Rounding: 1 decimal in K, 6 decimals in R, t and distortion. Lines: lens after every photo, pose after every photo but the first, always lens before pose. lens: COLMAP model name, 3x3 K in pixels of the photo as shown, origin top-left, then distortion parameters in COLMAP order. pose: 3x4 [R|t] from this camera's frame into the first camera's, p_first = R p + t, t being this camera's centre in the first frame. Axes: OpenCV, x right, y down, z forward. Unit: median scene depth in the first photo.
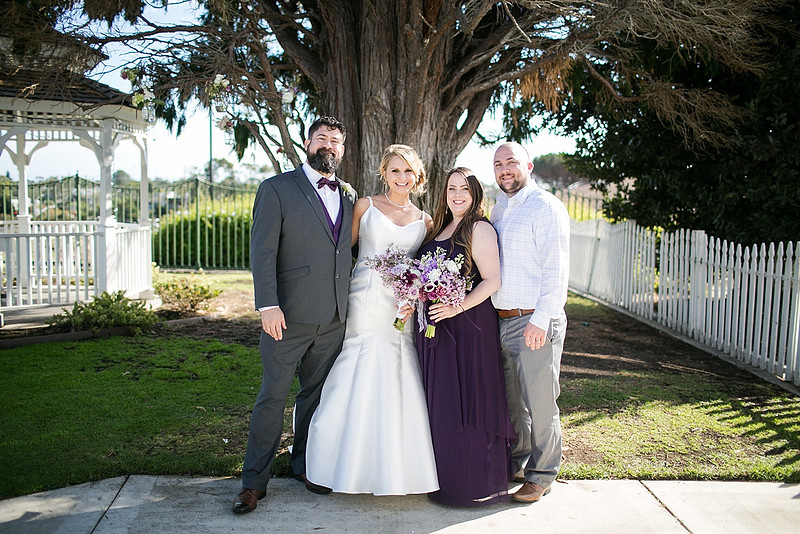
lens RADIAL K [[783.6, 0, 394.1], [0, 783.6, 273.6], [0, 0, 1]] dist [0.093942, 0.000000]
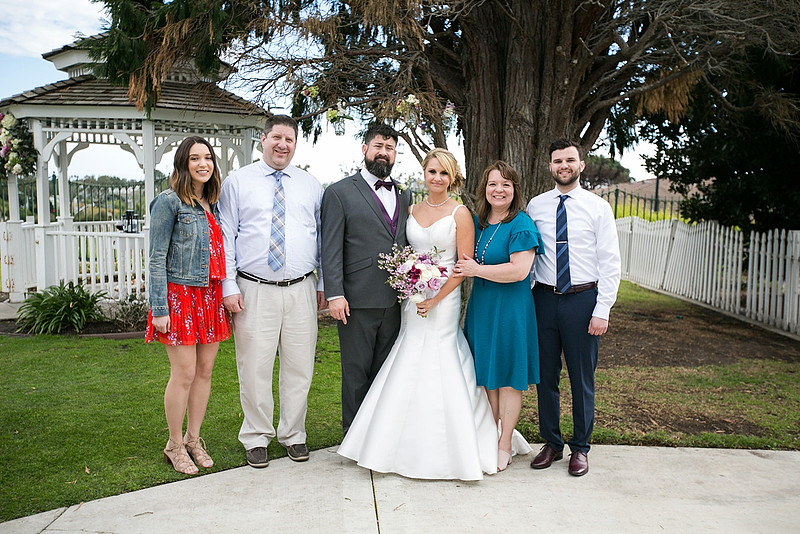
lens RADIAL K [[764.7, 0, 399.0], [0, 764.7, 272.3], [0, 0, 1]] dist [0.088971, 0.000000]
pose [[0.999854, 0.003344, -0.016766, -0.133797], [-0.003304, 0.999992, 0.002373, 0.001142], [0.016774, -0.002317, 0.999857, -0.069305]]
